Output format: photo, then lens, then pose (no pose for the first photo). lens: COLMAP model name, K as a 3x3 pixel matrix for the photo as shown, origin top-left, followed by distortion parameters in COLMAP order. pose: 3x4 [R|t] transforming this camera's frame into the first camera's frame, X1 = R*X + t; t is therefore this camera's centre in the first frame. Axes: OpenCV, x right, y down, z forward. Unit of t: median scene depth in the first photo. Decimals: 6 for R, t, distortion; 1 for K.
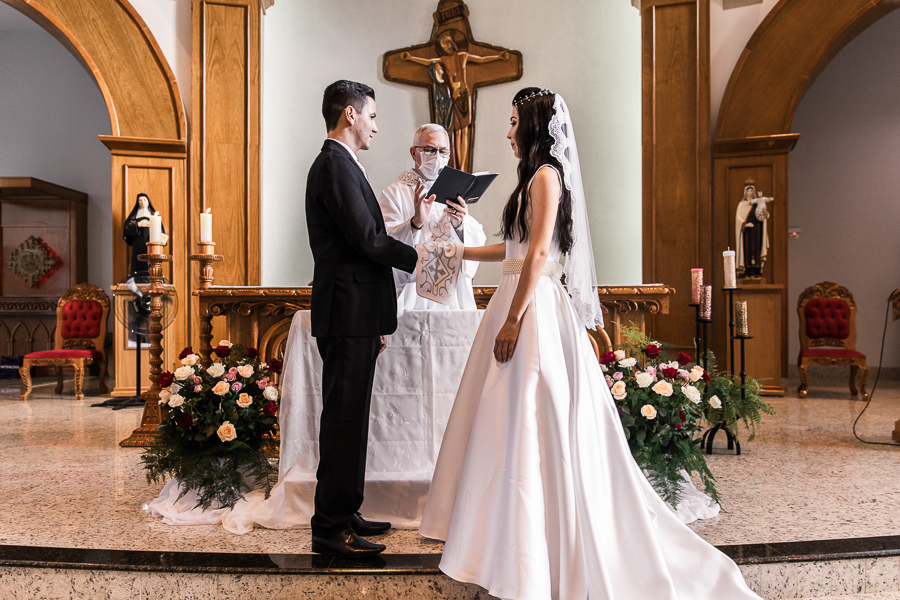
lens RADIAL K [[693.2, 0, 466.3], [0, 693.2, 315.6], [0, 0, 1]] dist [-0.001999, 0.001361]
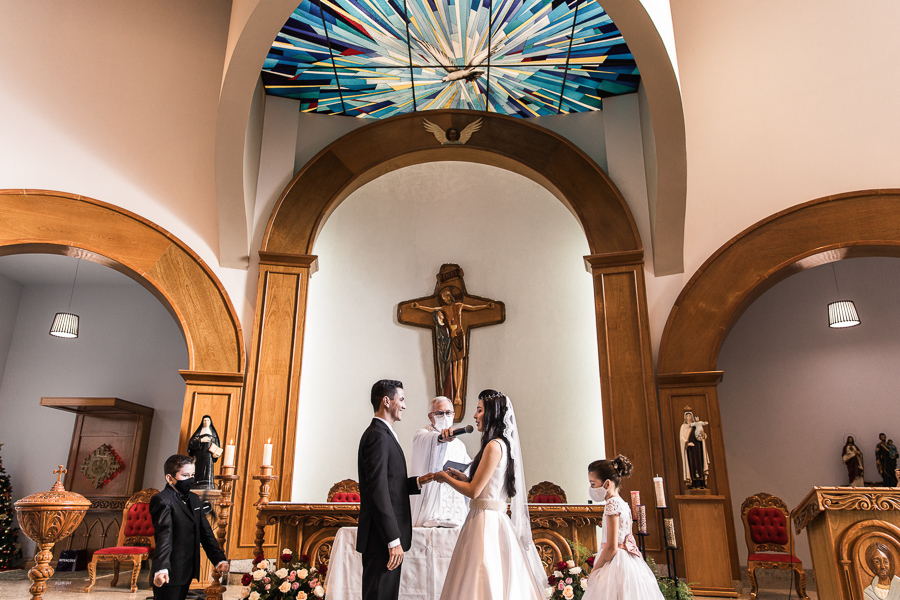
lens RADIAL K [[633.6, 0, 445.4], [0, 633.6, 298.3], [0, 0, 1]] dist [0.012560, -0.002862]
pose [[0.999619, 0.001331, -0.027576, 0.002828], [-0.009823, 0.950629, -0.310173, -0.022521], [0.025802, 0.310326, 0.950280, -0.162726]]
